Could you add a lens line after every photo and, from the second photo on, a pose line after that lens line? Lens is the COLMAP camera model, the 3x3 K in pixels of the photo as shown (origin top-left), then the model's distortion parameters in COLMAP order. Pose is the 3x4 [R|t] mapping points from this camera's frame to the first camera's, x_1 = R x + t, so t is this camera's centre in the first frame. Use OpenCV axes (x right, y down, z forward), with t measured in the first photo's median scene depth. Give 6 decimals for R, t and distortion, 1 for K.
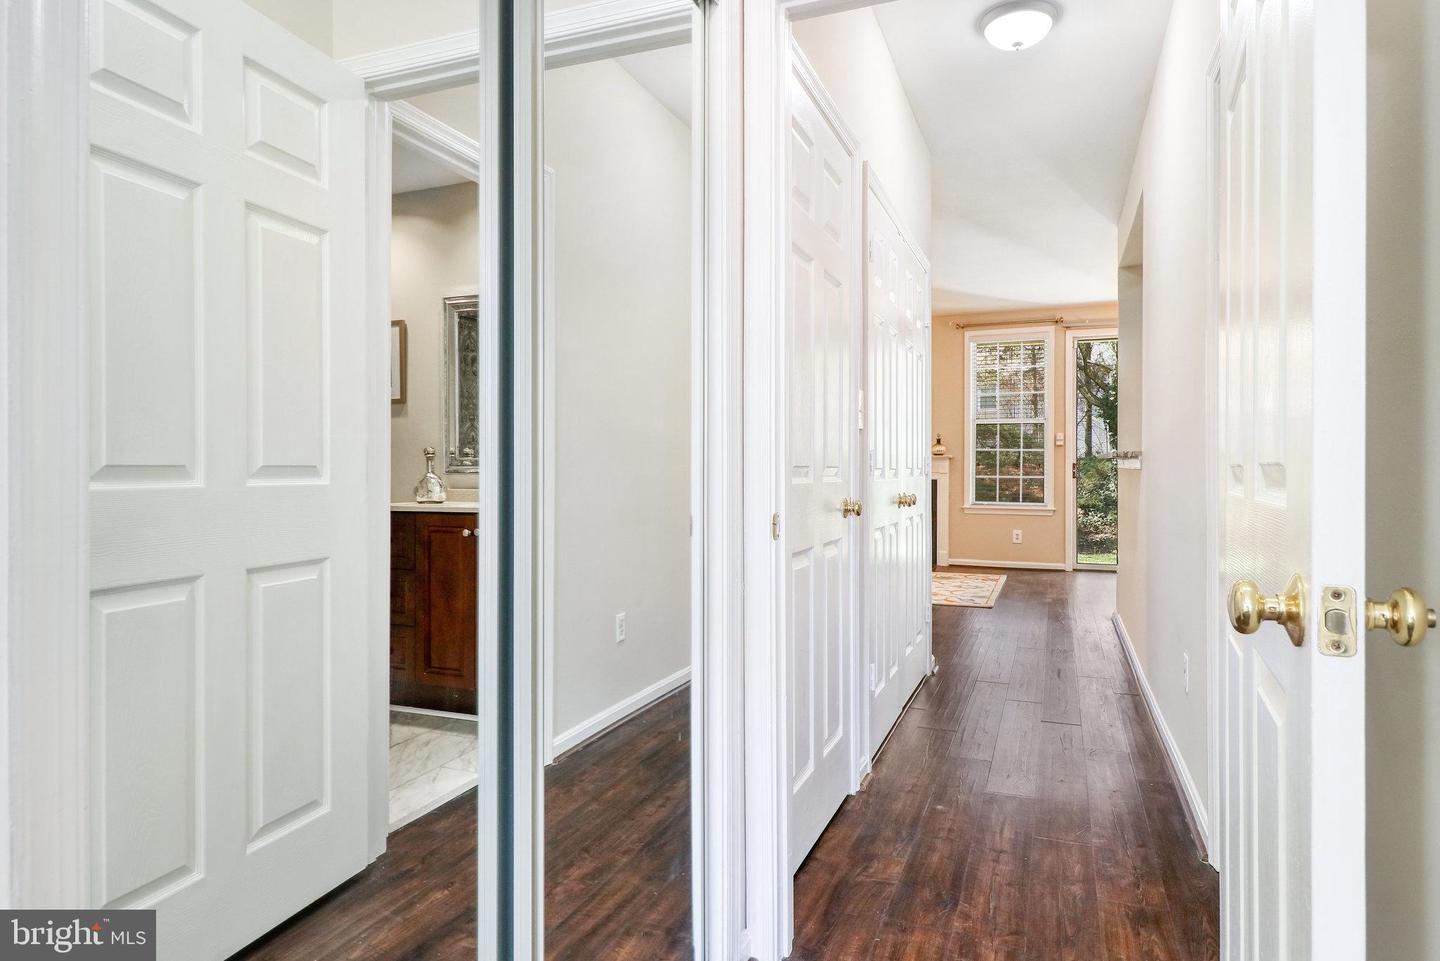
lens RADIAL K [[828.0, 0, 721.8], [0, 828.0, 470.8], [0, 0, 1]] dist [-0.000952, -0.000863]
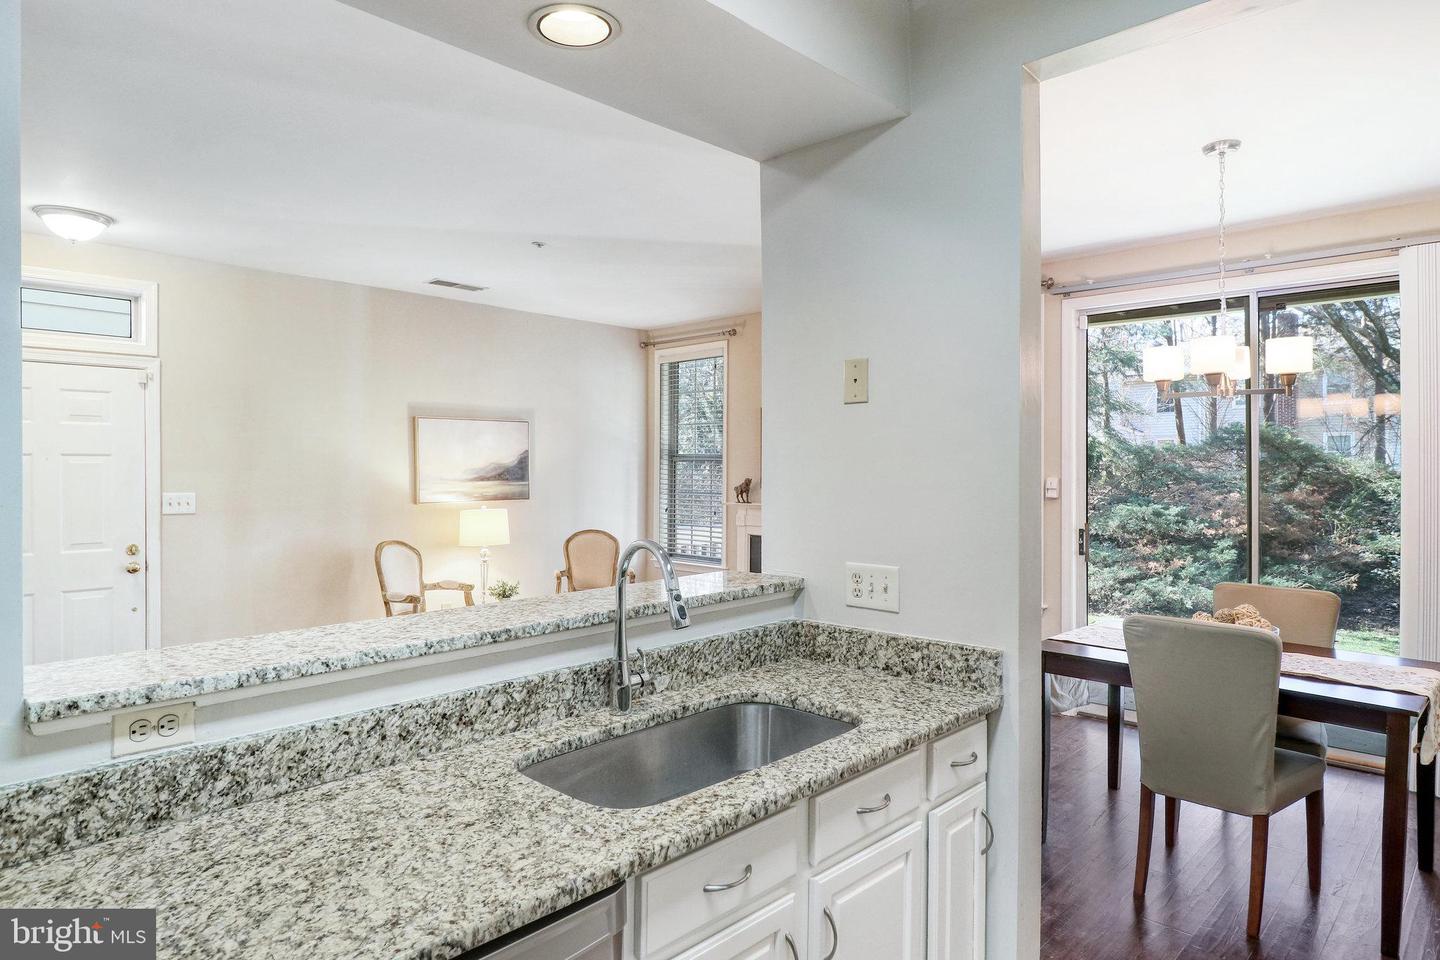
lens RADIAL K [[834.2, 0, 724.4], [0, 834.2, 455.8], [0, 0, 1]] dist [-0.004073, -0.003387]
pose [[0.926053, -0.009994, -0.377261, 0.409333], [0.005656, 0.999905, -0.012604, -0.053513], [0.377351, 0.009538, 0.926021, 0.366660]]
